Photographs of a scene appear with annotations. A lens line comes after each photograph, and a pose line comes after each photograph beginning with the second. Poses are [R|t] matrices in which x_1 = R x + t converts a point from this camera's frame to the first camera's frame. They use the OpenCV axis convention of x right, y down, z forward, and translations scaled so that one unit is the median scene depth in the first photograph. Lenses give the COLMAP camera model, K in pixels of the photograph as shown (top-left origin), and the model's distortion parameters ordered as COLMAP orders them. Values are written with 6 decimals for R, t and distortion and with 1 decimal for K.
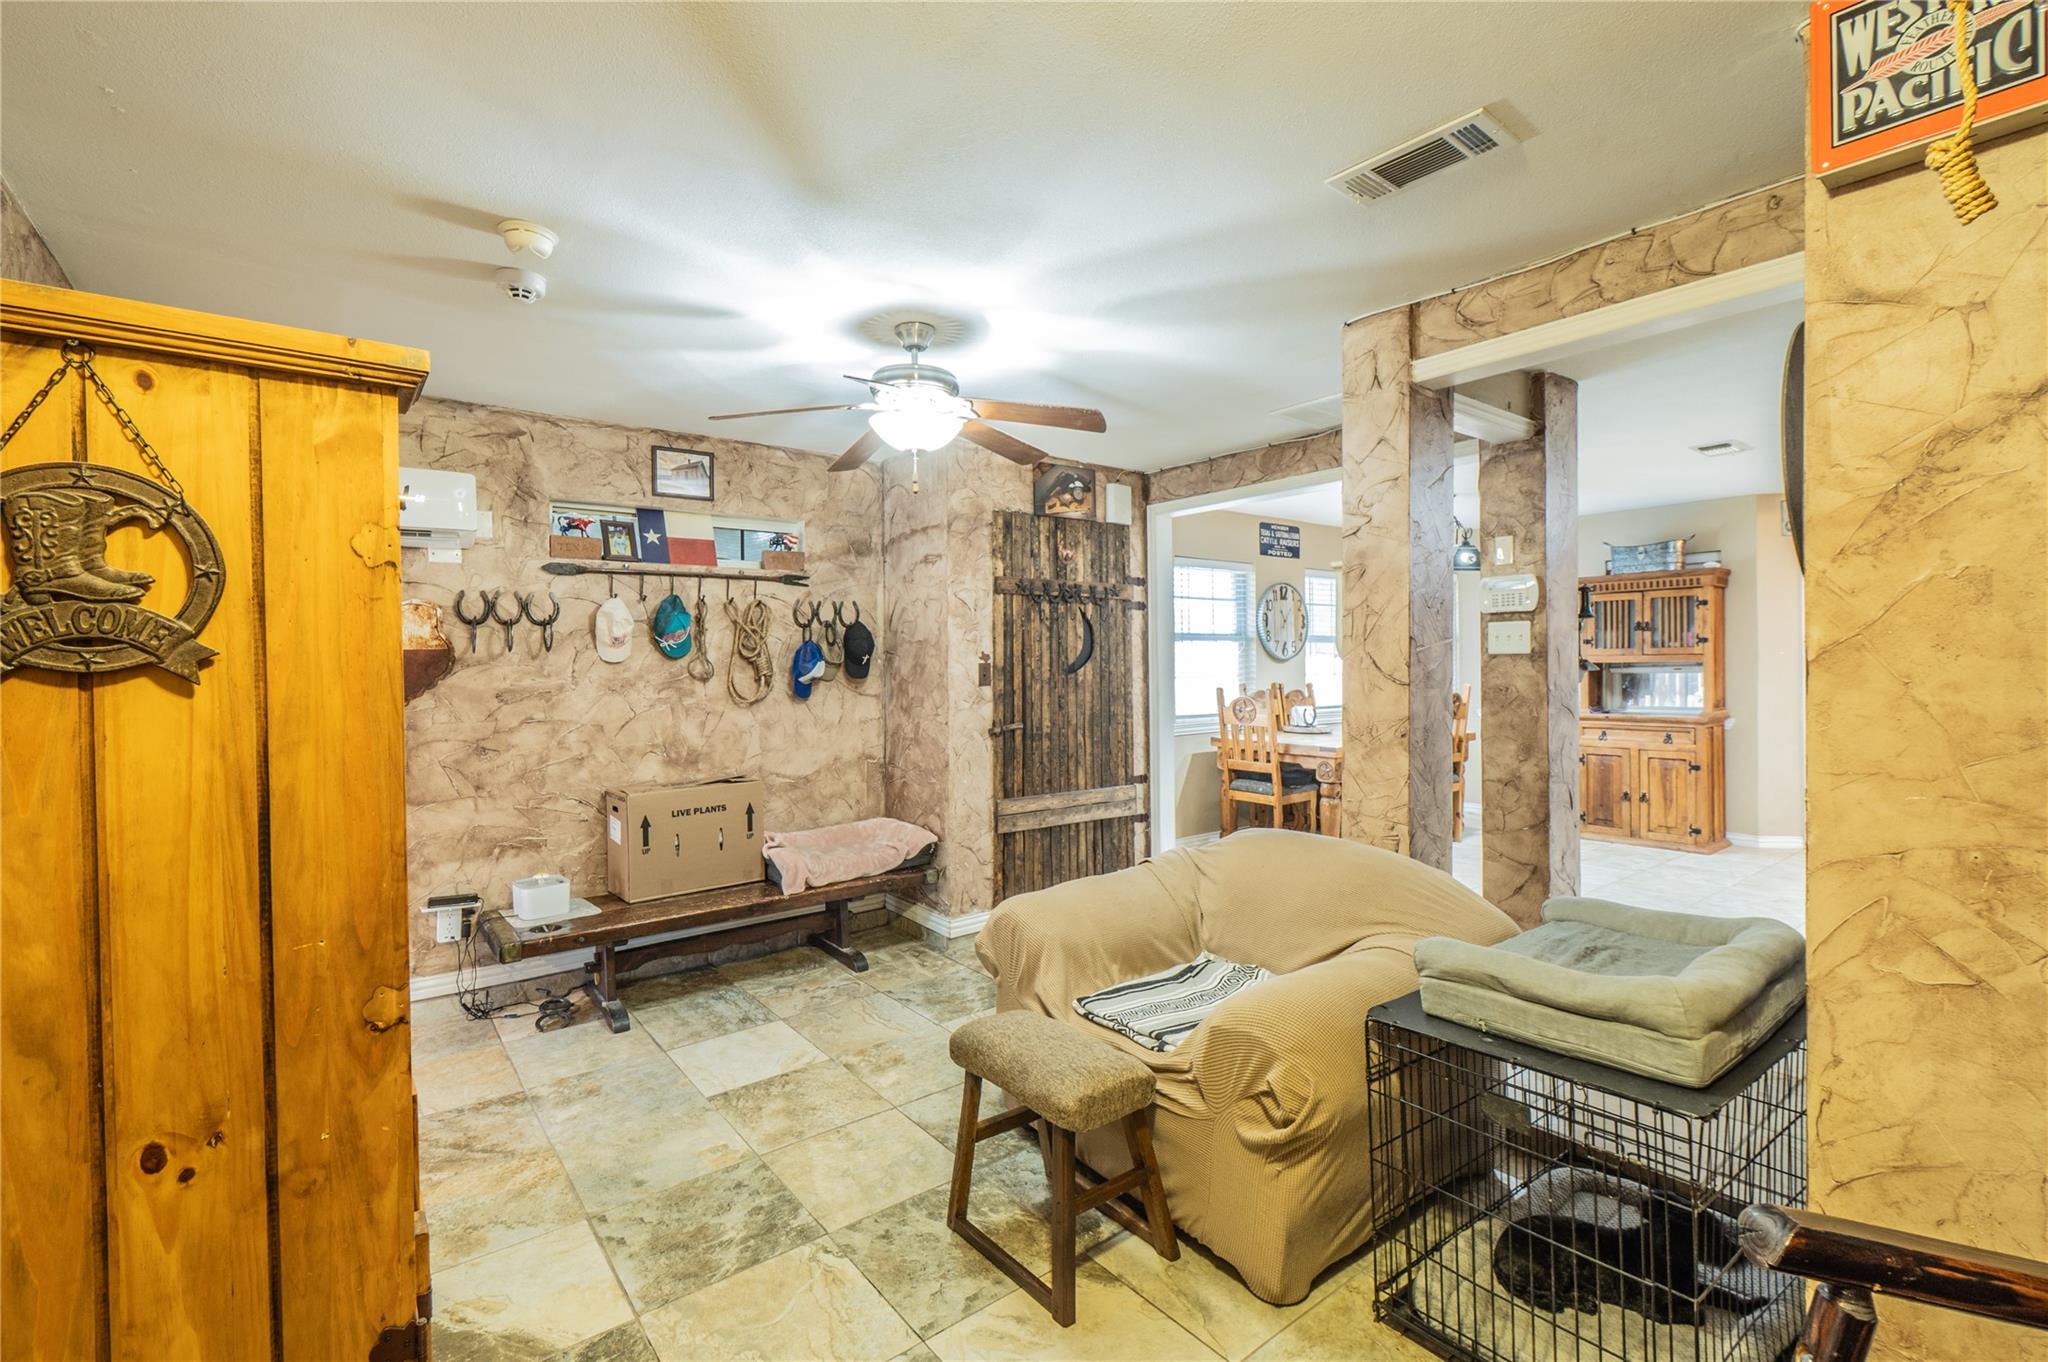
lens RADIAL K [[899.1, 0, 1017.6], [0, 899.1, 678.5], [0, 0, 1]] dist [0.004214, -0.000613]
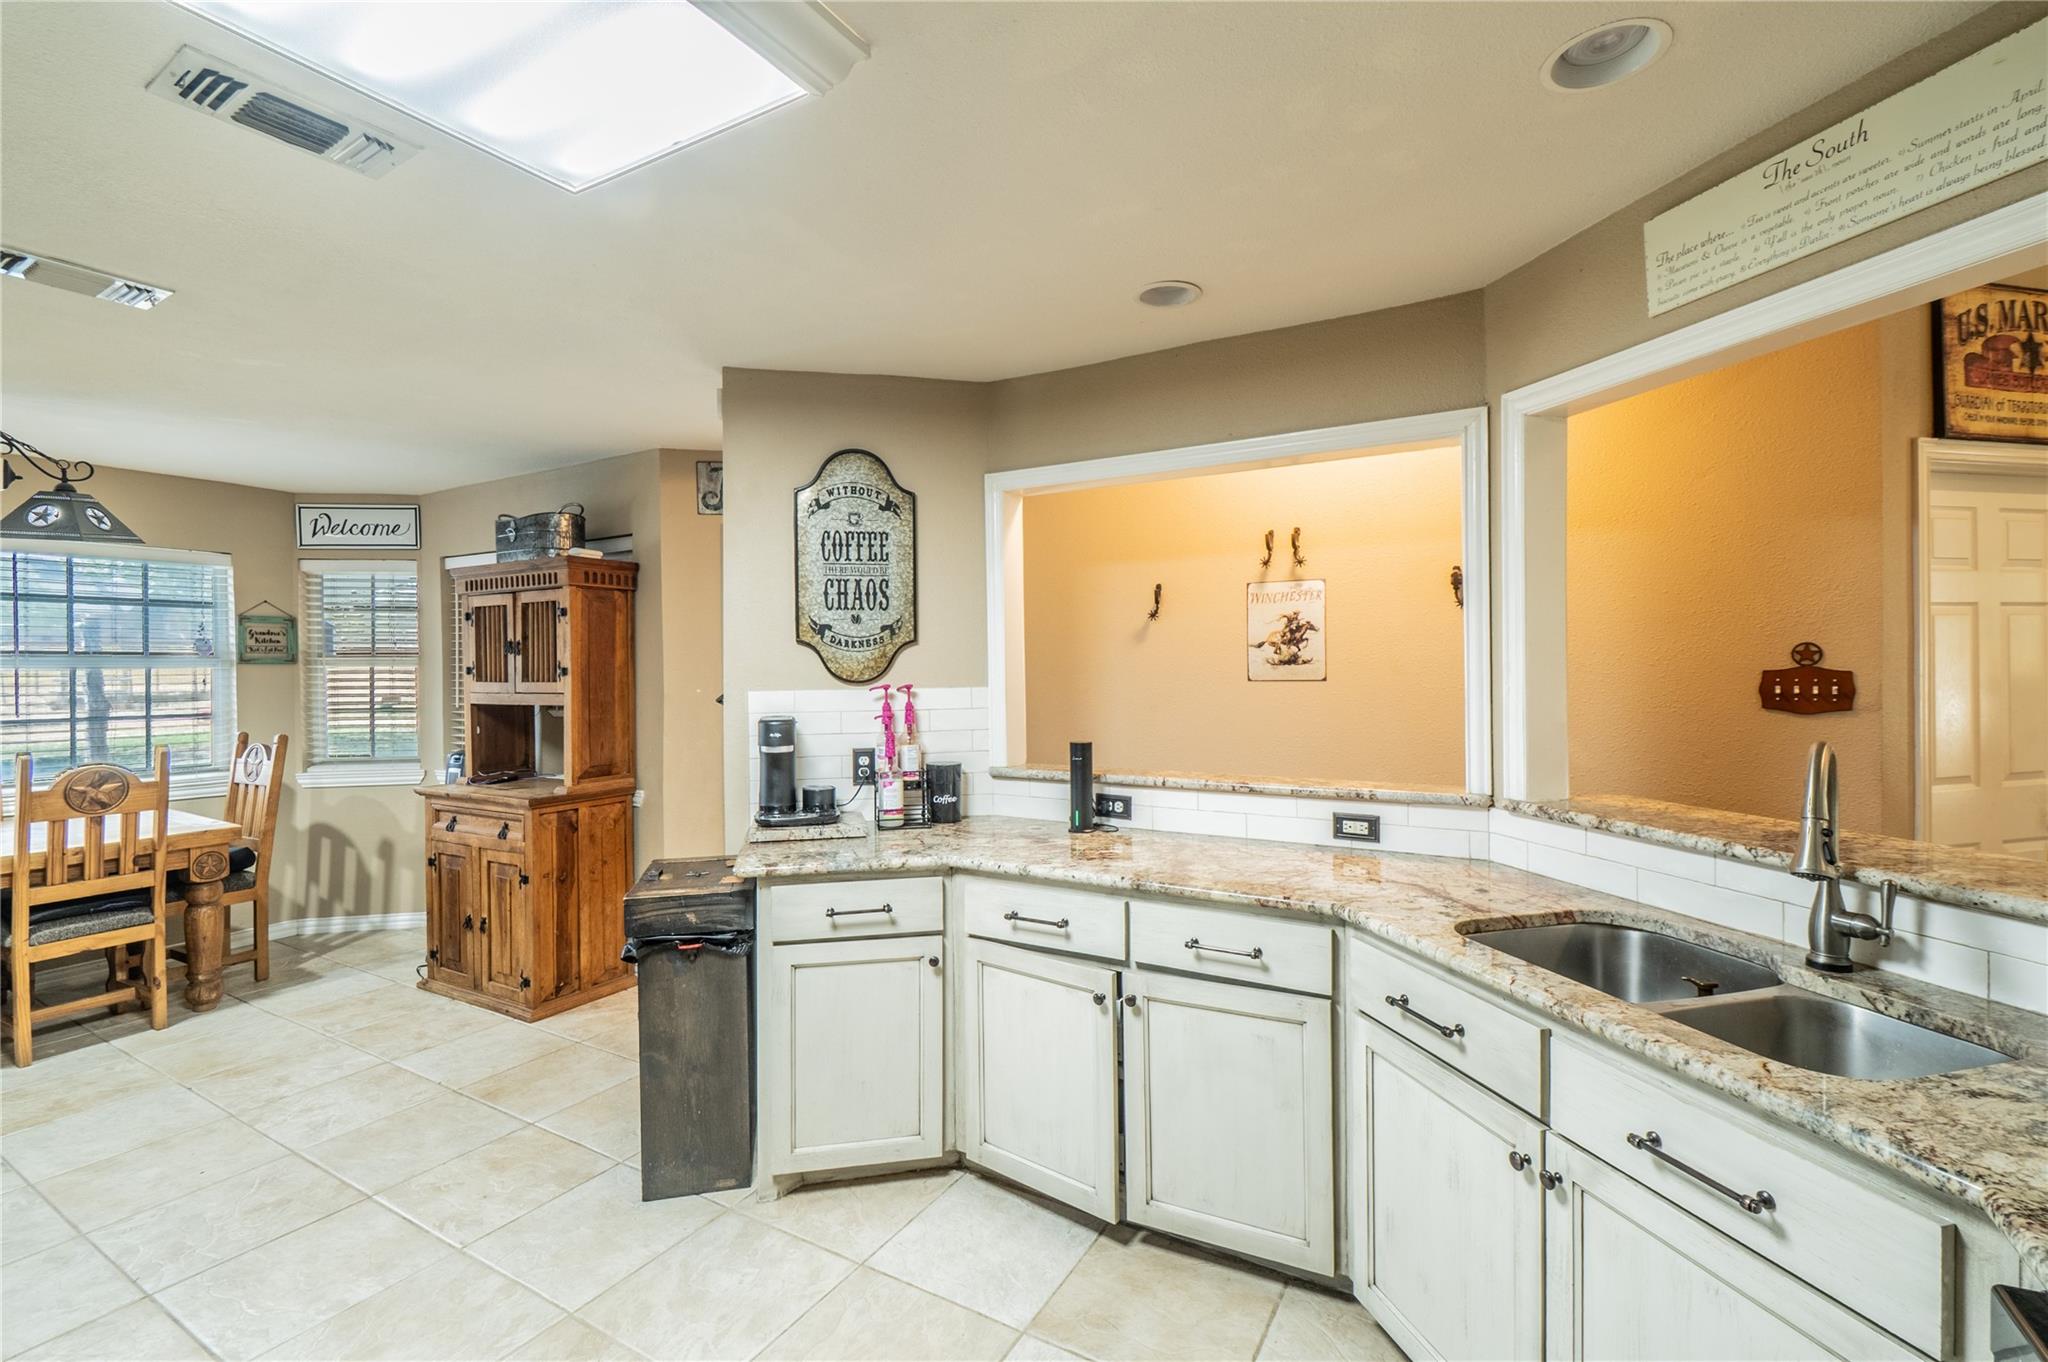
lens RADIAL K [[899.1, 0, 1019.0], [0, 899.1, 680.6], [0, 0, 1]] dist [0.004214, -0.000613]
pose [[0.934919, -0.003195, 0.354847, 0.799767], [0.004986, 0.999979, -0.004134, -0.030350], [-0.354826, 0.005635, 0.934915, 0.284970]]
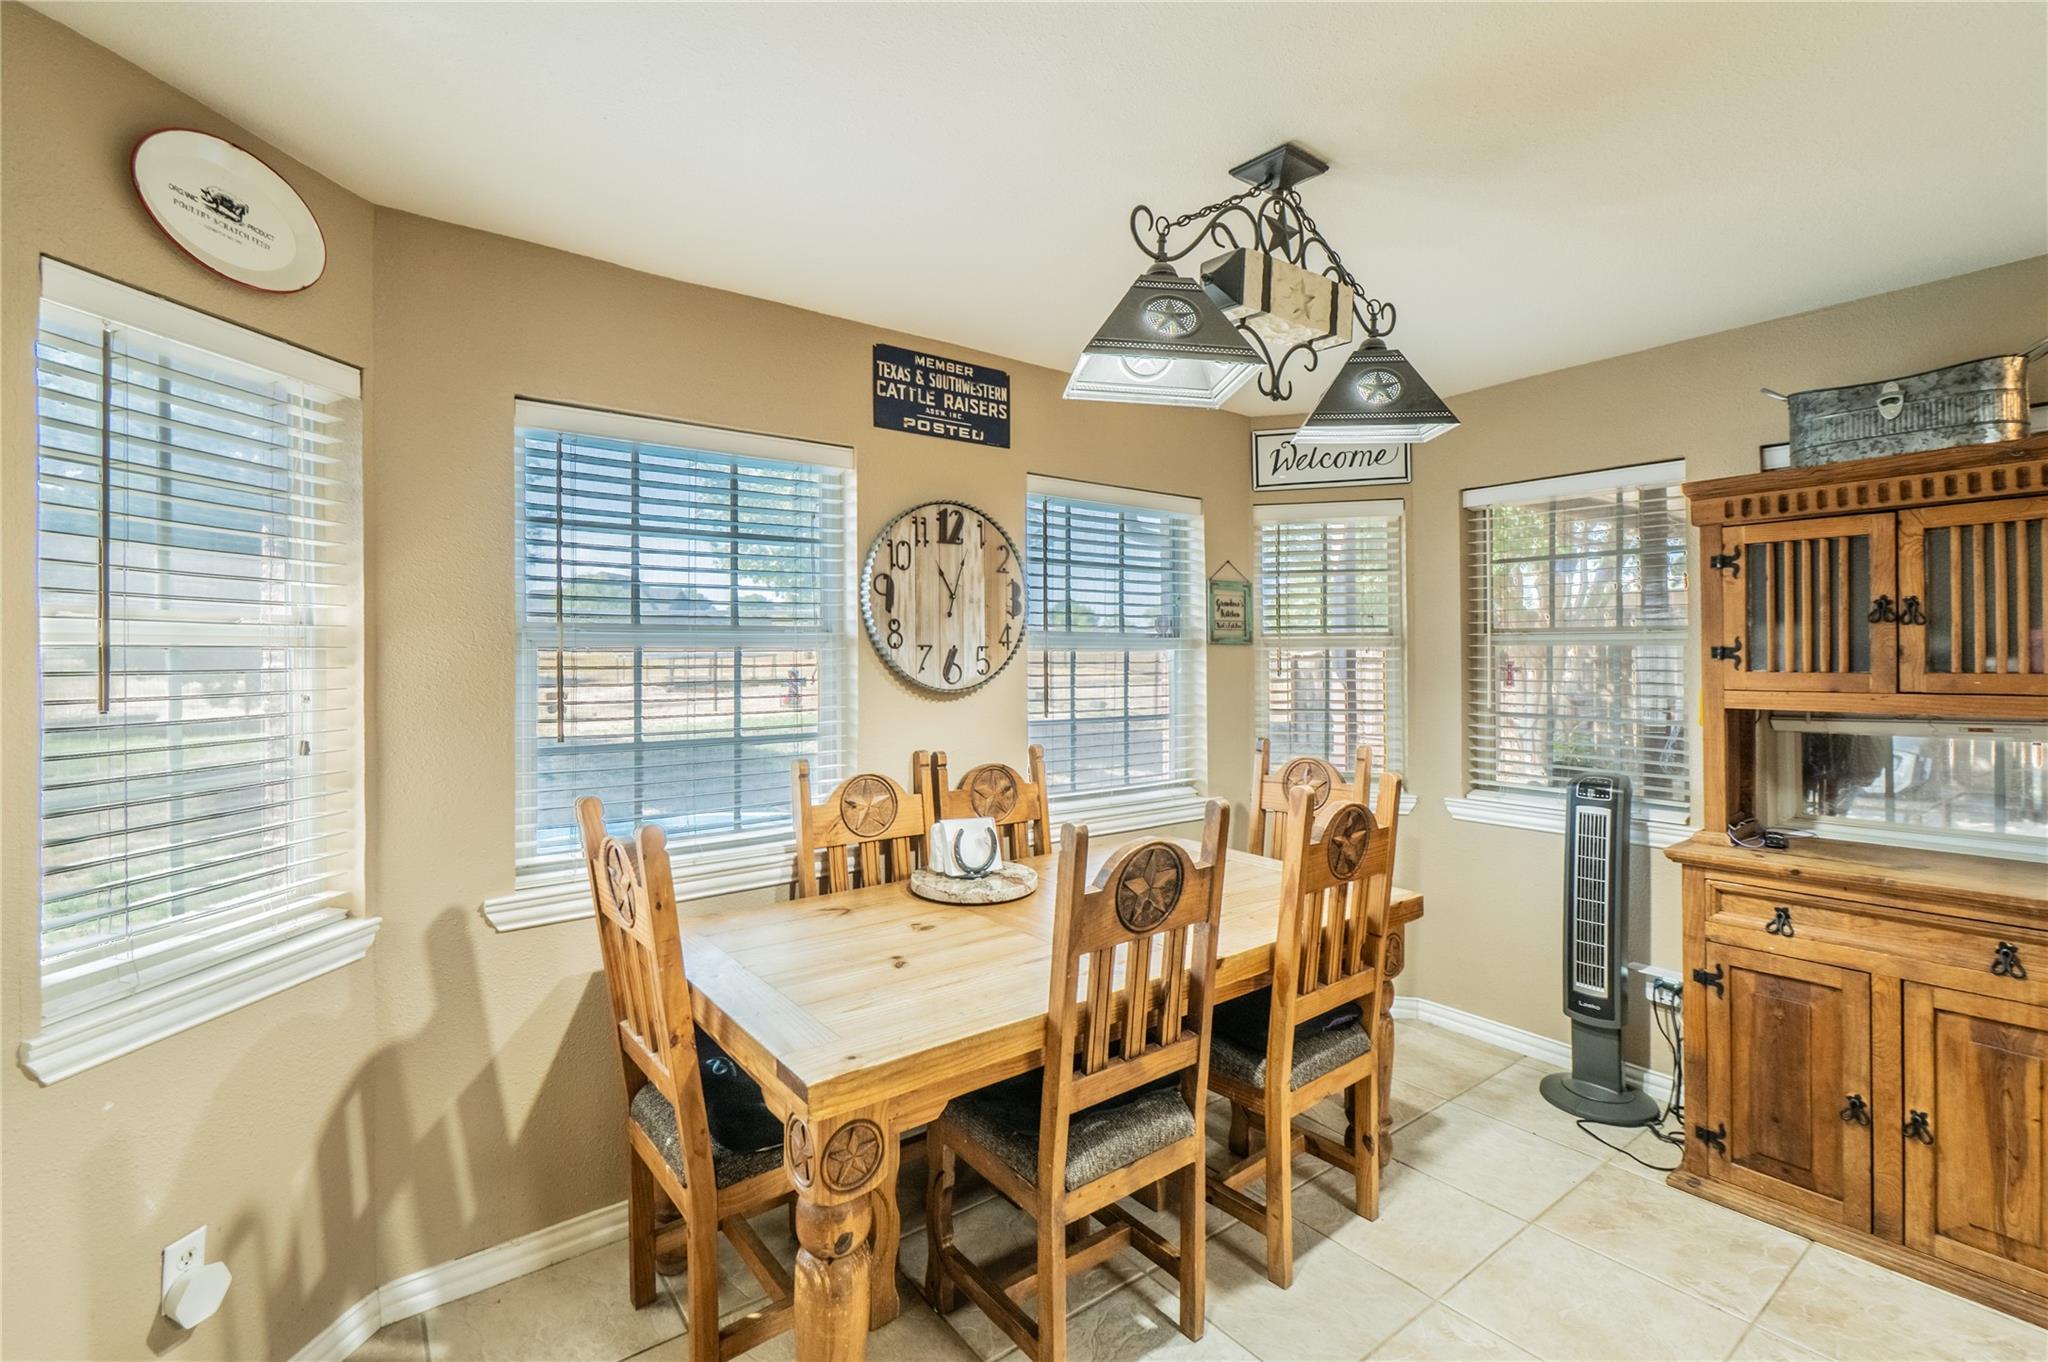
lens RADIAL K [[899.1, 0, 1029.2], [0, 899.1, 667.7], [0, 0, 1]] dist [0.004214, -0.000613]
pose [[0.999870, 0.005123, -0.015281, 0.364332], [-0.005244, 0.999955, -0.007859, -0.031346], [0.015240, 0.007938, 0.999852, 0.646585]]
